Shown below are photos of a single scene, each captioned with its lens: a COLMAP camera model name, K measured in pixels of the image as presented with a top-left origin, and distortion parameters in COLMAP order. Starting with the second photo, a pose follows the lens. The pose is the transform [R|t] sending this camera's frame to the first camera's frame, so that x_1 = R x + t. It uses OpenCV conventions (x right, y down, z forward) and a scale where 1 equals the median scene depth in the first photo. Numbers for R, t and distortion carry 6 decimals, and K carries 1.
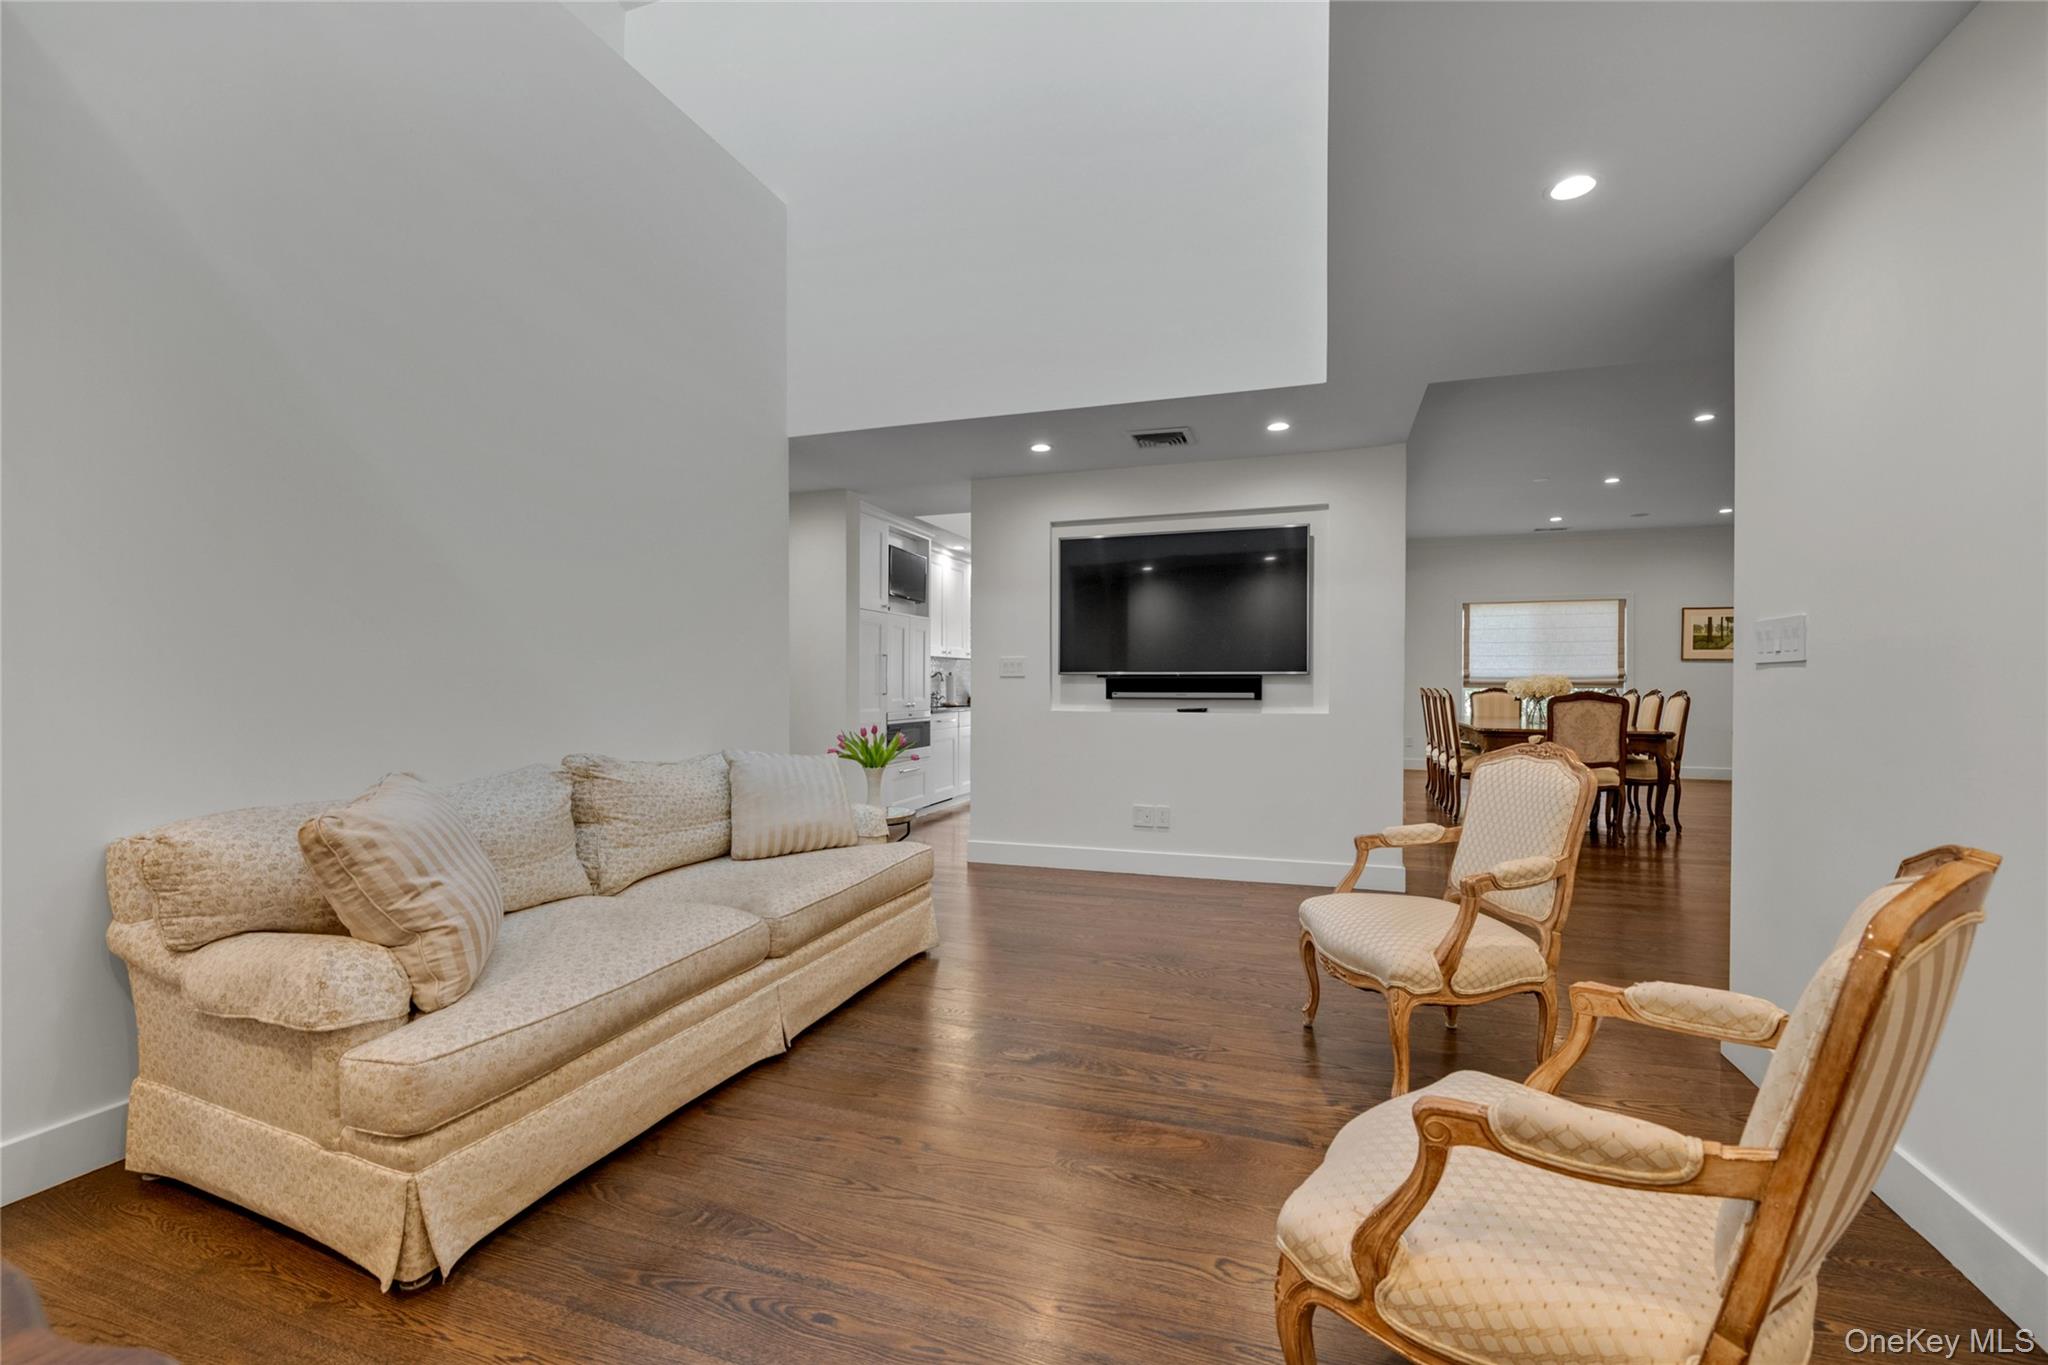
lens RADIAL K [[818.9, 0, 1031.7], [0, 818.9, 684.8], [0, 0, 1]] dist [-0.000993, -0.000193]
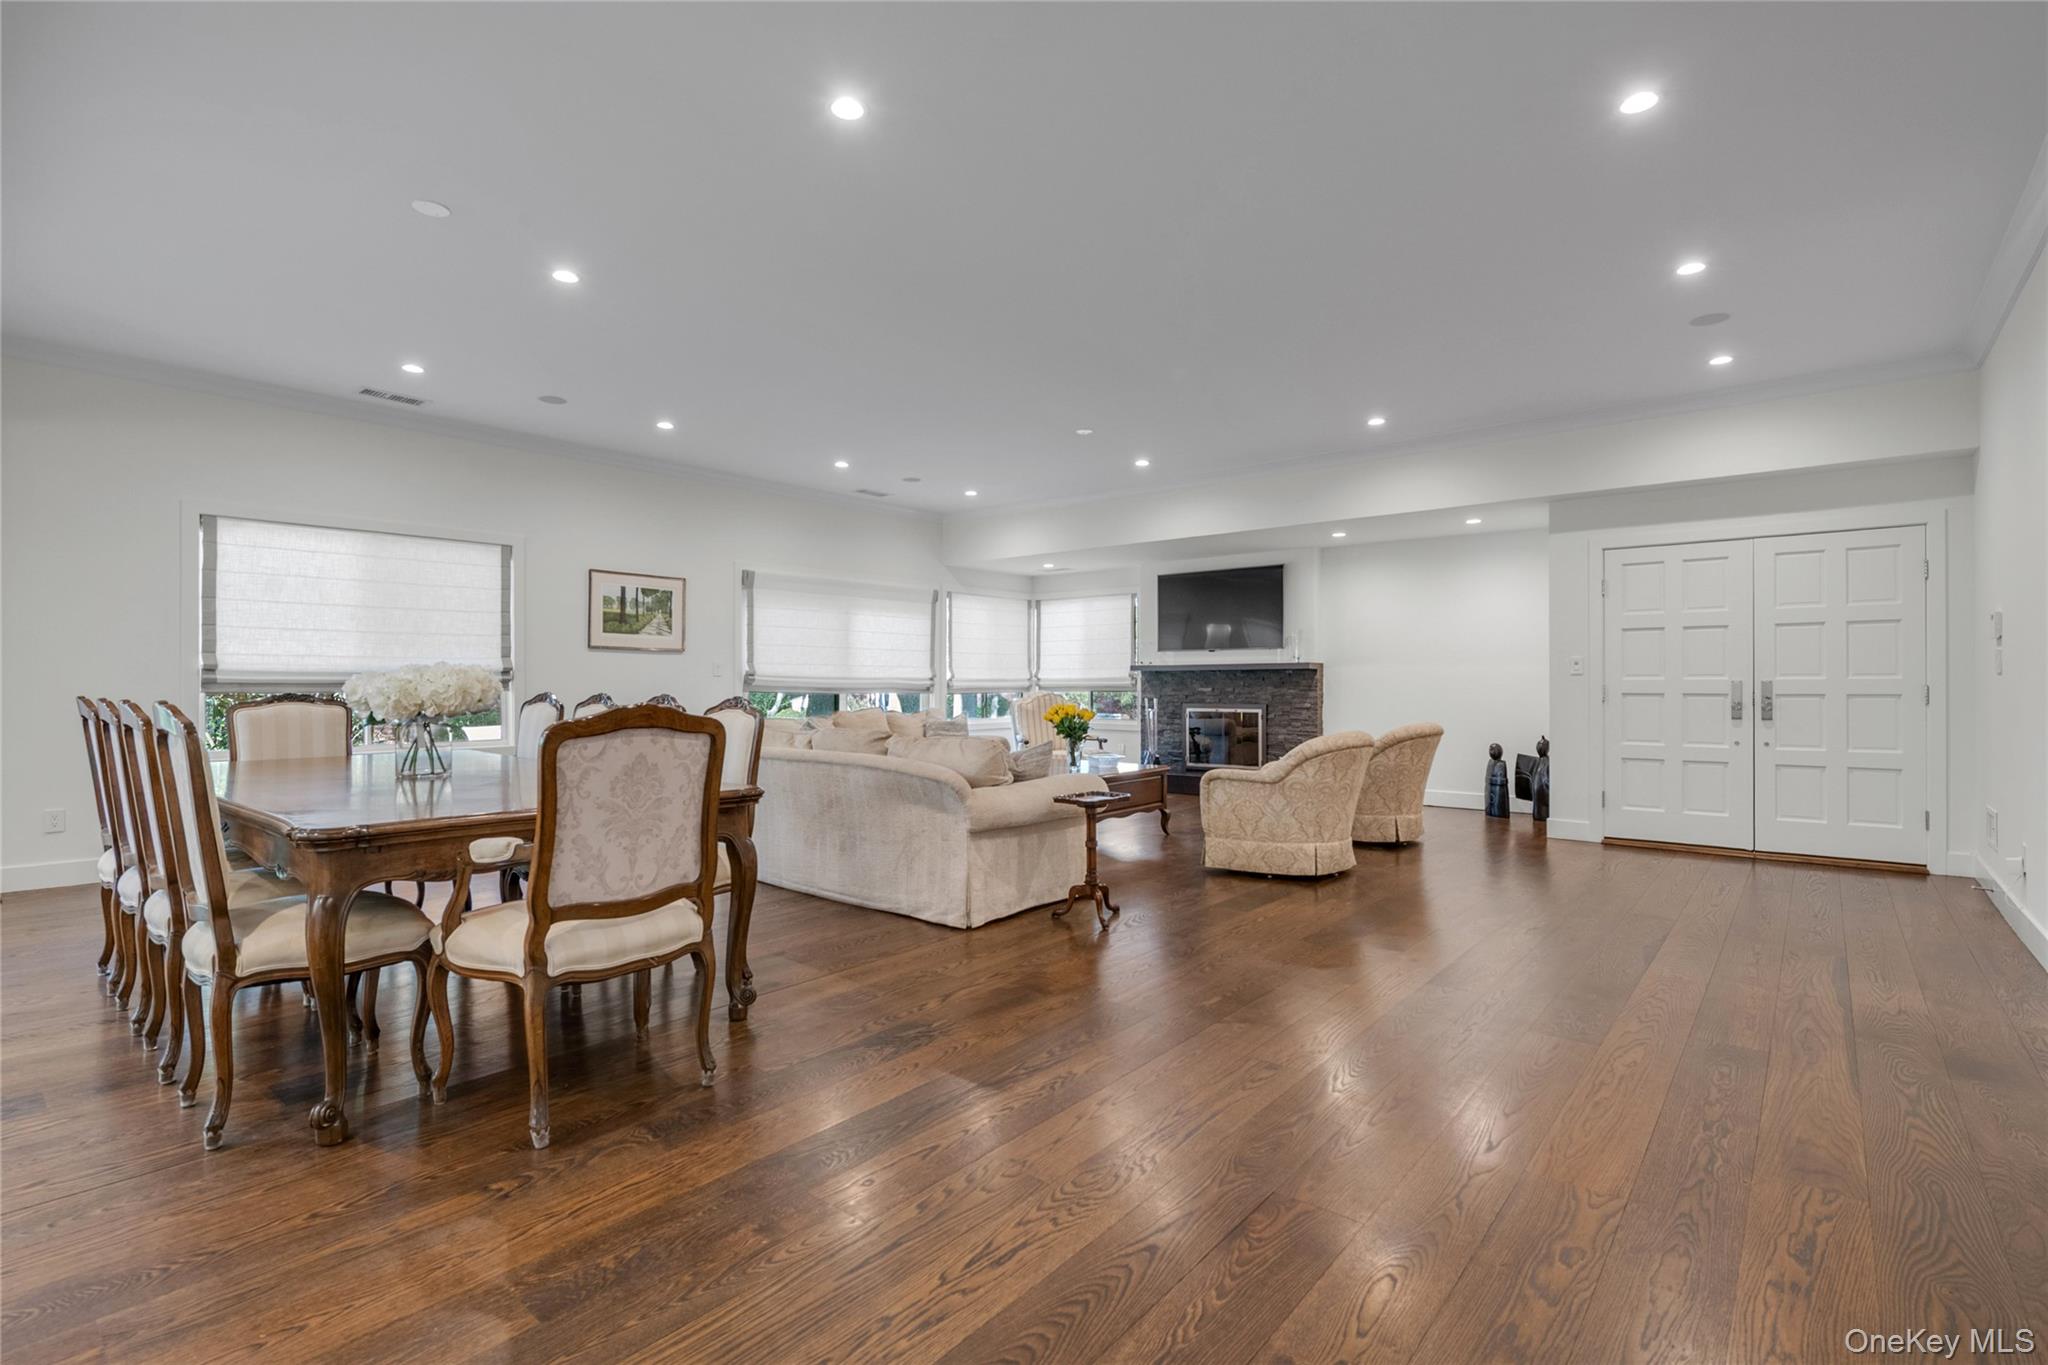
lens RADIAL K [[933.2, 0, 1020.9], [0, 933.2, 679.8], [0, 0, 1]] dist [-0.002421, -0.000396]
pose [[0.340993, 0.000063, 0.940066, 0.210376], [0.004805, 0.999987, -0.001809, -0.001186], [-0.940054, 0.005134, 0.340988, 0.427248]]
